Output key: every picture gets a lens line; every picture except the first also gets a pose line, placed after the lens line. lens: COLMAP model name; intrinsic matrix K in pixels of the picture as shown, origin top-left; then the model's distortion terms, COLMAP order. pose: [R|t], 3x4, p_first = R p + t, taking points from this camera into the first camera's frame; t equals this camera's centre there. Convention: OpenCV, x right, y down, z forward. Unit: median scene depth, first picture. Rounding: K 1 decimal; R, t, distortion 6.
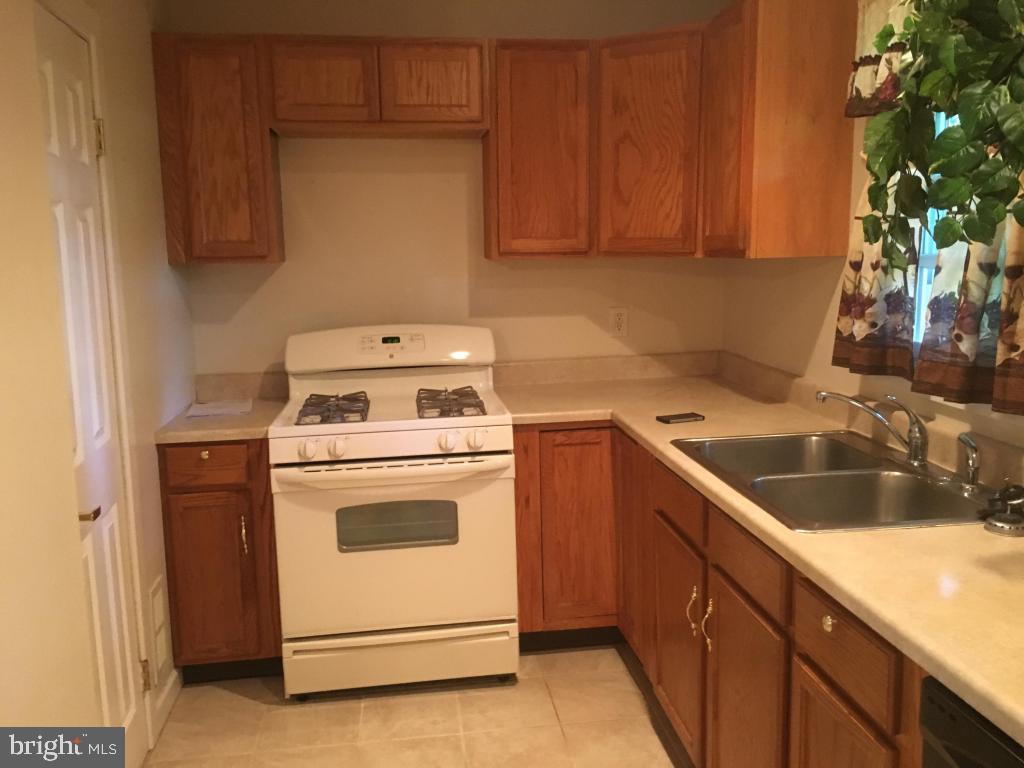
lens RADIAL K [[869.9, 0, 513.7], [0, 869.9, 379.5], [0, 0, 1]] dist [0.070912, -0.096385]
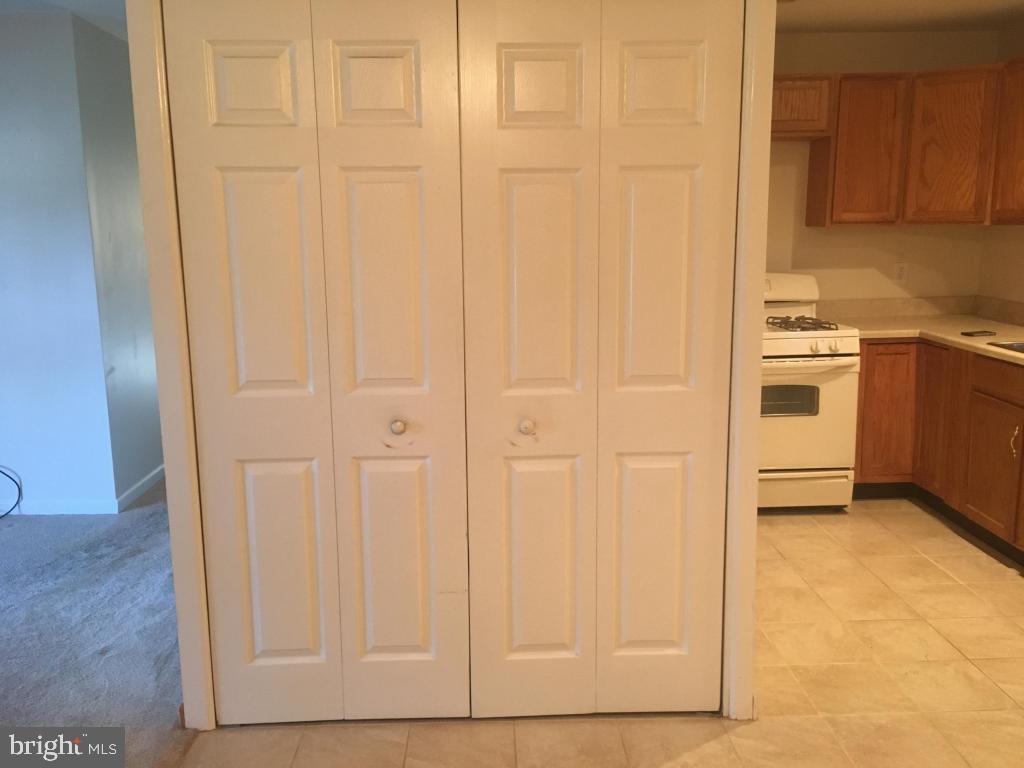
lens RADIAL K [[869.9, 0, 513.7], [0, 869.9, 379.5], [0, 0, 1]] dist [0.070912, -0.096385]
pose [[0.994858, 0.021065, -0.099065, -0.419432], [-0.018717, 0.999523, 0.024573, 0.095087], [0.099535, -0.022592, 0.994778, -0.533005]]
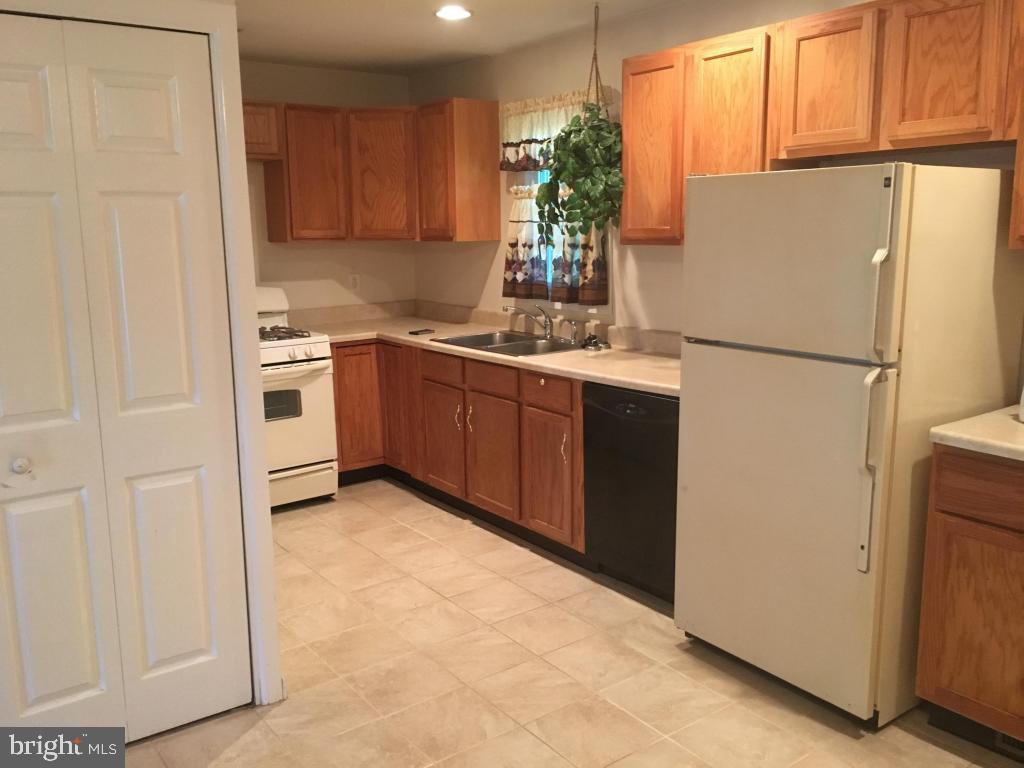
lens RADIAL K [[869.9, 0, 513.7], [0, 869.9, 379.5], [0, 0, 1]] dist [0.070912, -0.096385]
pose [[0.874587, -0.079543, 0.478300, -0.474938], [0.071944, 0.996821, 0.034223, 0.088459], [-0.479502, 0.004479, 0.877530, -0.609991]]
